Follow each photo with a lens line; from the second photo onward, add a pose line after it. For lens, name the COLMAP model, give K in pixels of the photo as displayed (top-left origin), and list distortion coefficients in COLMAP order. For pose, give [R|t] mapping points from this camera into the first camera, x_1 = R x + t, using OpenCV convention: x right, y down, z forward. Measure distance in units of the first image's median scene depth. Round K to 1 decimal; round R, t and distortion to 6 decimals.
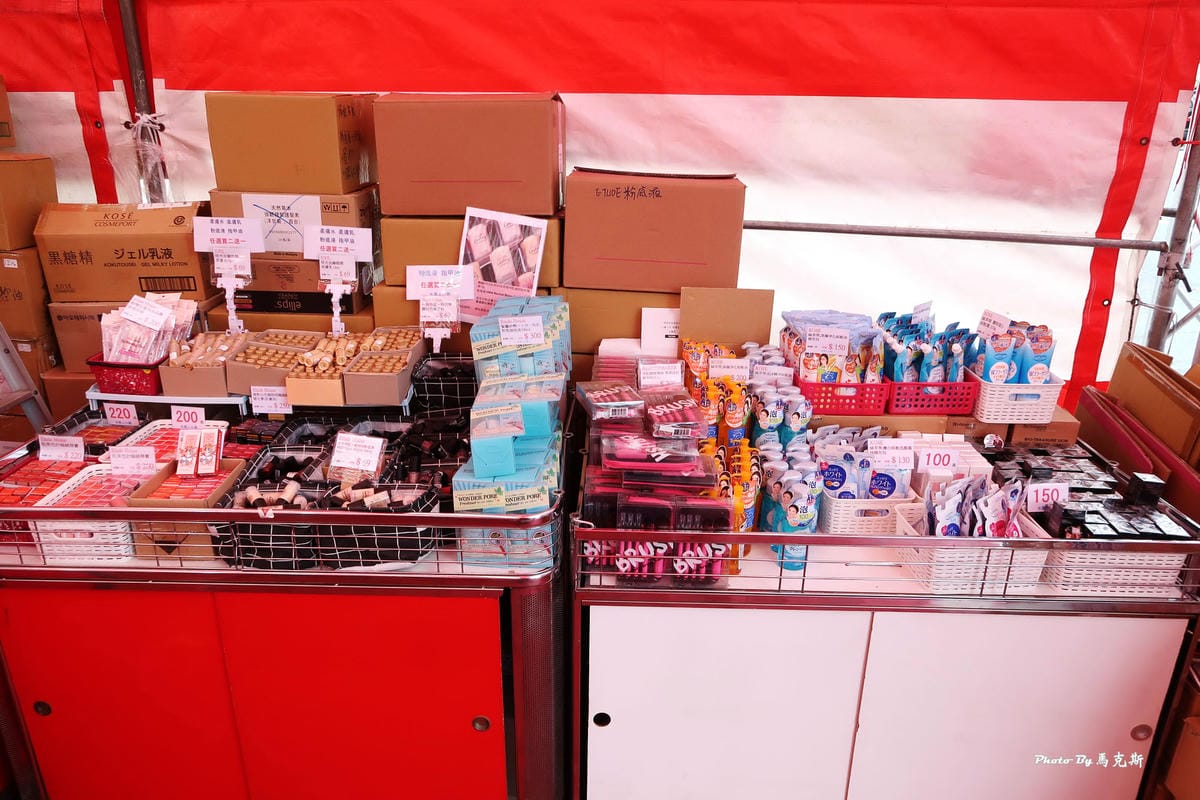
lens RADIAL K [[827.7, 0, 602.0], [0, 827.7, 404.7], [0, 0, 1]] dist [-0.041433, 0.018545]
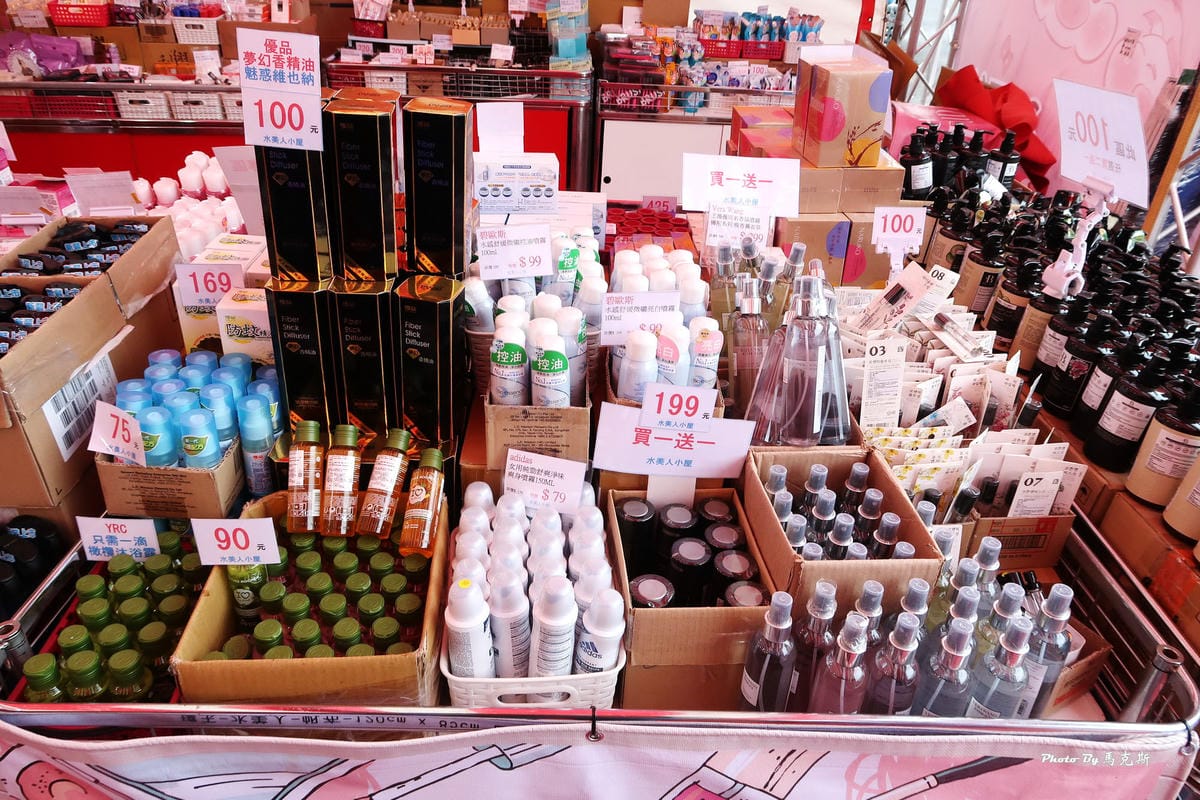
lens RADIAL K [[827.7, 0, 593.5], [0, 827.7, 398.9], [0, 0, 1]] dist [-0.041433, 0.018545]
pose [[0.997844, 0.002726, 0.065579, -0.154714], [-0.015166, 0.981676, 0.189954, 0.449919], [-0.063860, -0.190539, 0.979600, -1.130528]]
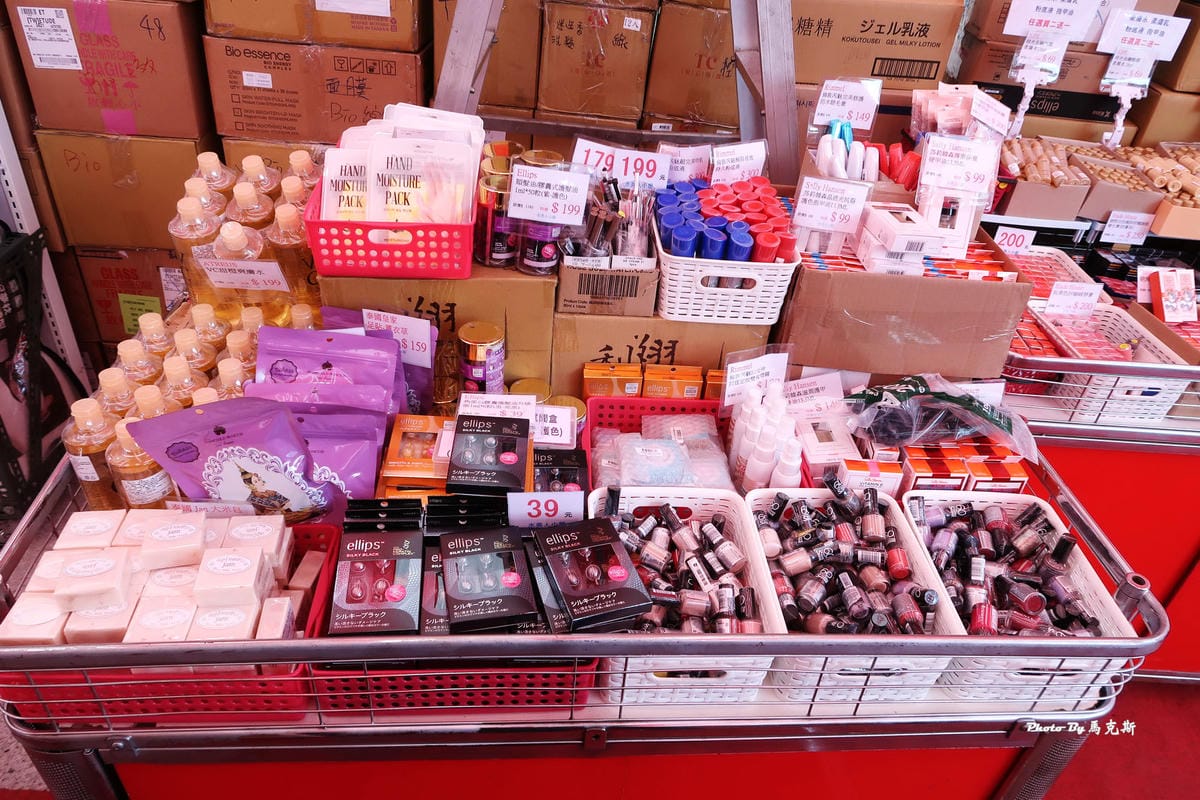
lens RADIAL K [[827.7, 0, 581.2], [0, 827.7, 398.2], [0, 0, 1]] dist [-0.041433, 0.018545]
pose [[0.998321, 0.049158, 0.030624, -0.959317], [-0.055426, 0.964291, 0.258980, -0.022969], [-0.016800, -0.260242, 0.965397, 0.122125]]
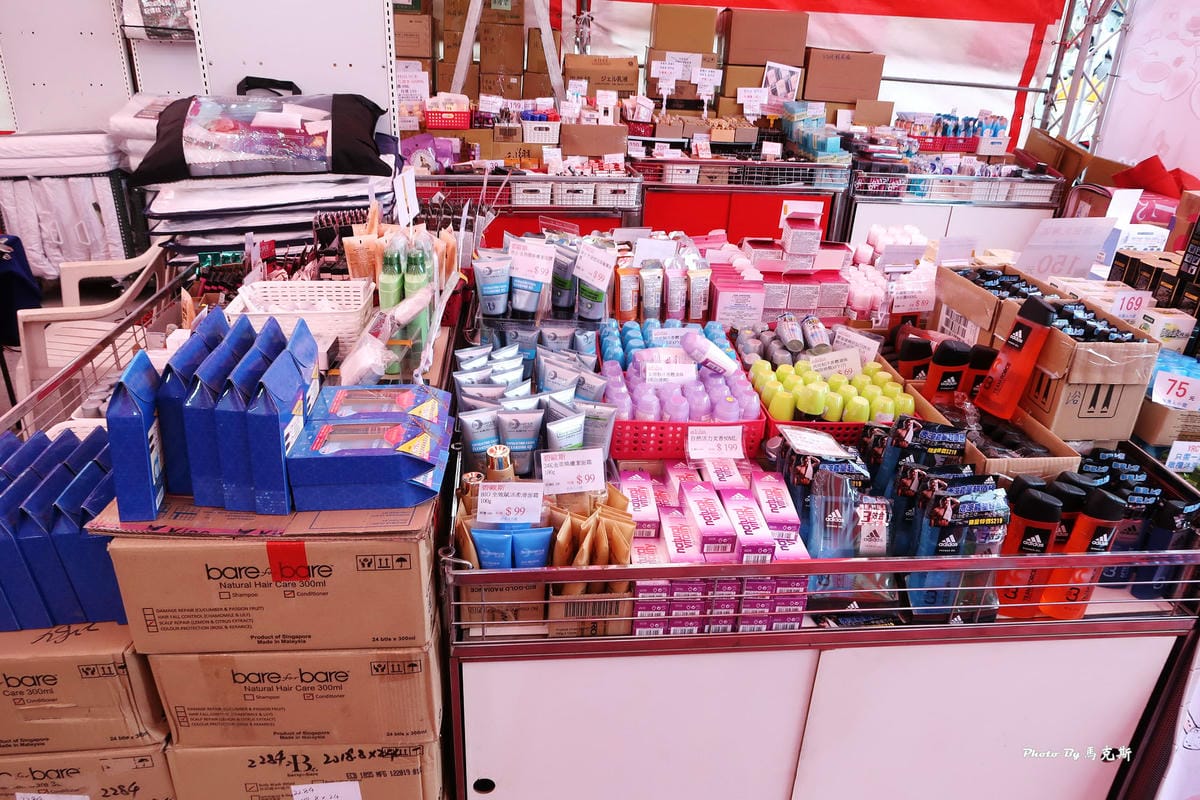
lens RADIAL K [[827.7, 0, 593.9], [0, 827.7, 407.9], [0, 0, 1]] dist [-0.041433, 0.018545]
pose [[0.991488, -0.026033, 0.127566, -0.992162], [0.013247, 0.994892, 0.100069, 0.499986], [-0.129519, -0.097527, 0.986769, -1.323595]]
